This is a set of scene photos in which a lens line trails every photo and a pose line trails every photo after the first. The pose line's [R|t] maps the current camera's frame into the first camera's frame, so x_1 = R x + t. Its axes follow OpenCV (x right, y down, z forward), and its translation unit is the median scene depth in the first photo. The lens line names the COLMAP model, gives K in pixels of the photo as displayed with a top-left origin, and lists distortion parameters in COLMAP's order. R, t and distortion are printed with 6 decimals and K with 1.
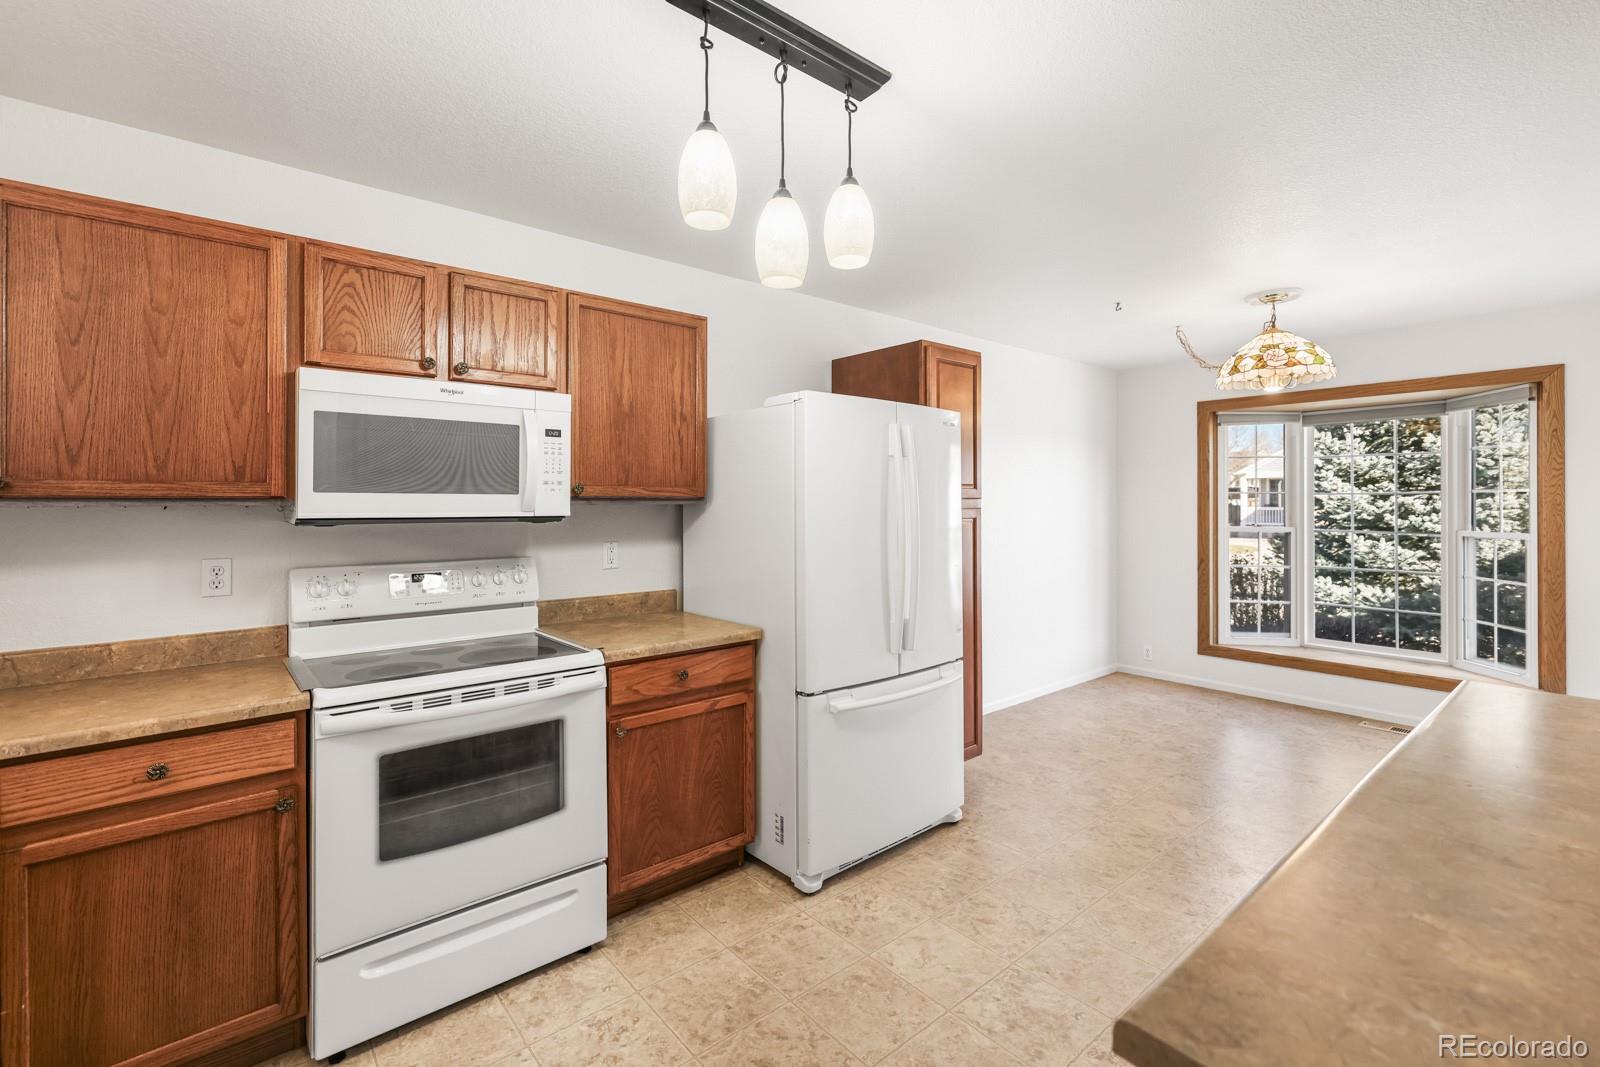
lens RADIAL K [[699.0, 0, 798.5], [0, 699.0, 498.2], [0, 0, 1]] dist [0.000199, -0.000145]
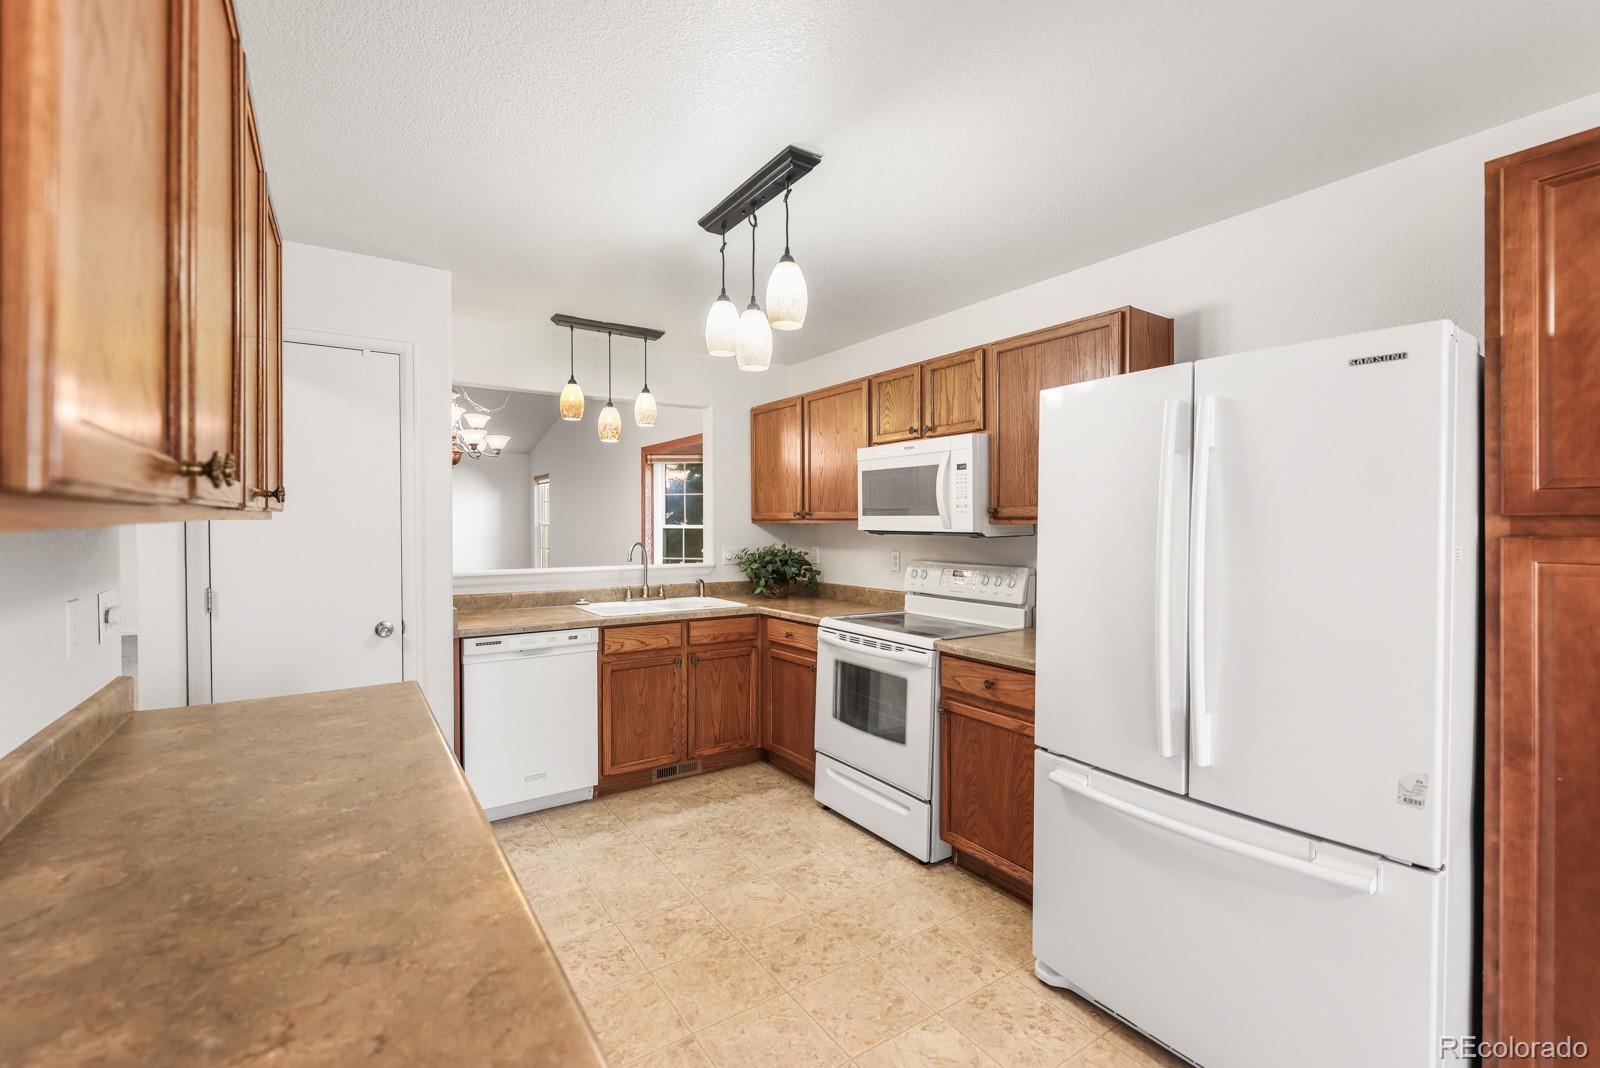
lens RADIAL K [[697.4, 0, 790.5], [0, 697.4, 527.5], [0, 0, 1]] dist [0.000943, -0.000366]
pose [[-0.114642, 0.010694, -0.993349, 1.044859], [0.006585, 0.999928, 0.010005, 0.002694], [0.993385, -0.005394, -0.114705, 0.931199]]
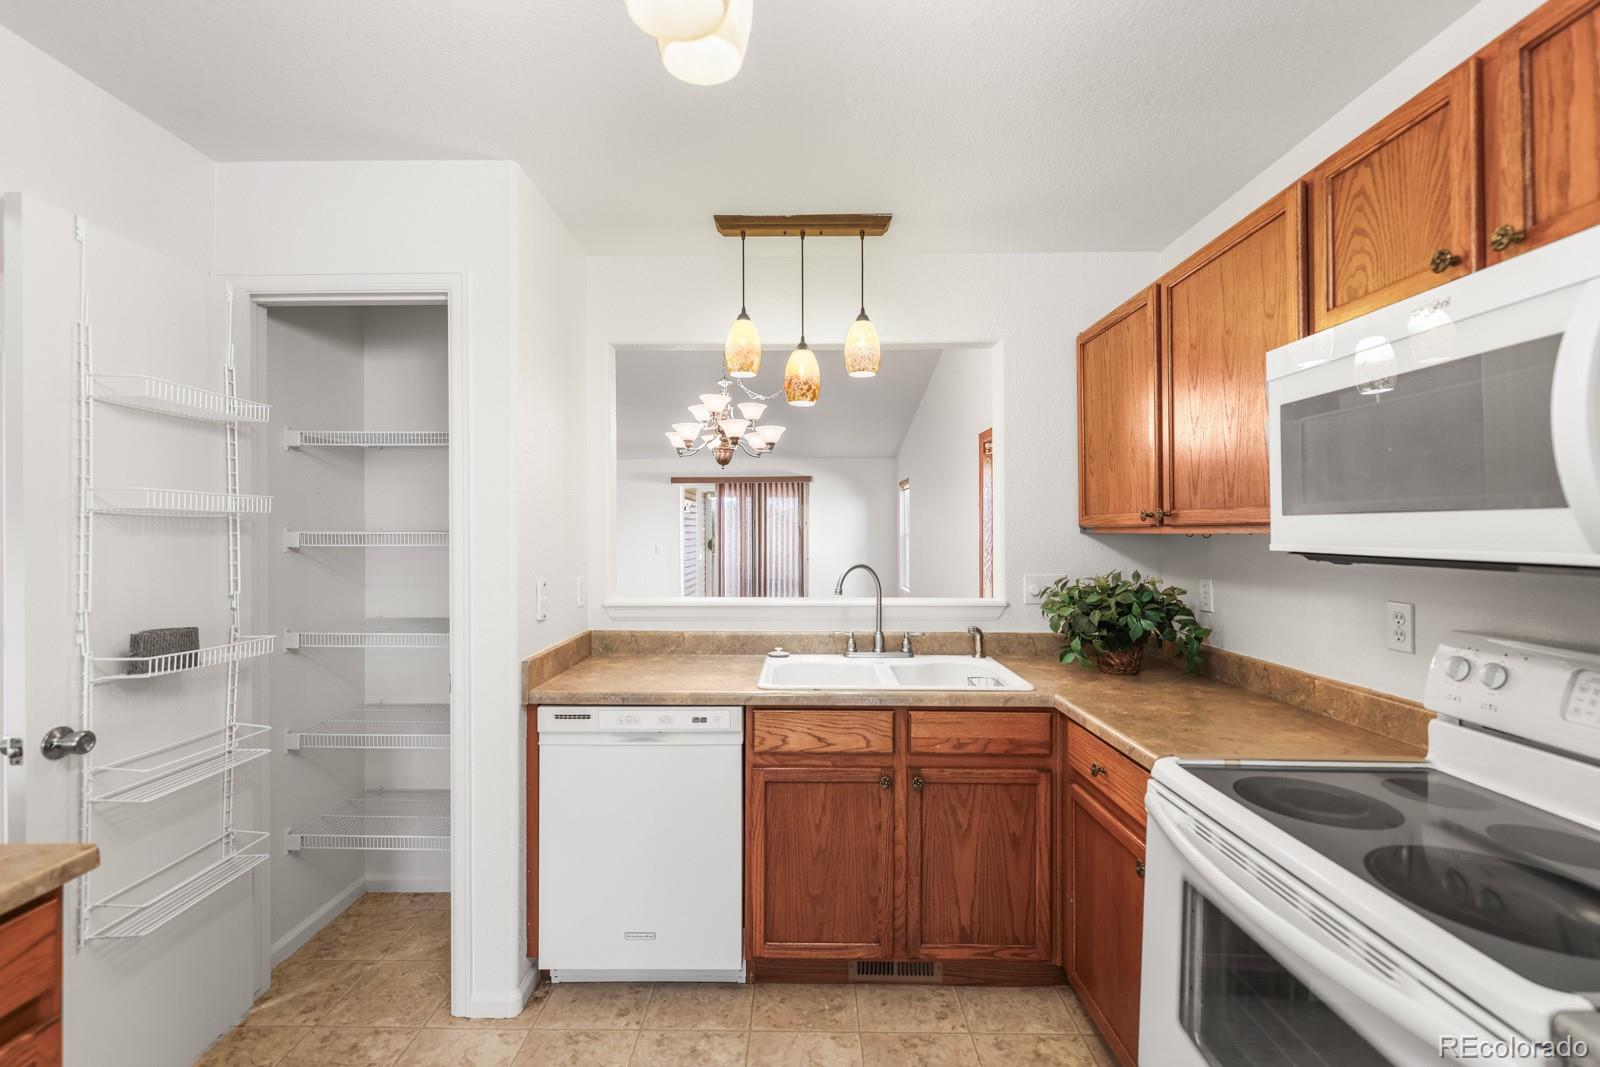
lens RADIAL K [[697.4, 0, 790.5], [0, 697.4, 527.0], [0, 0, 1]] dist [0.000943, -0.000366]
pose [[-0.658568, -0.002230, -0.752517, 0.184730], [0.007300, 0.999930, -0.009352, 0.006080], [0.752485, -0.011653, -0.658506, 0.997110]]
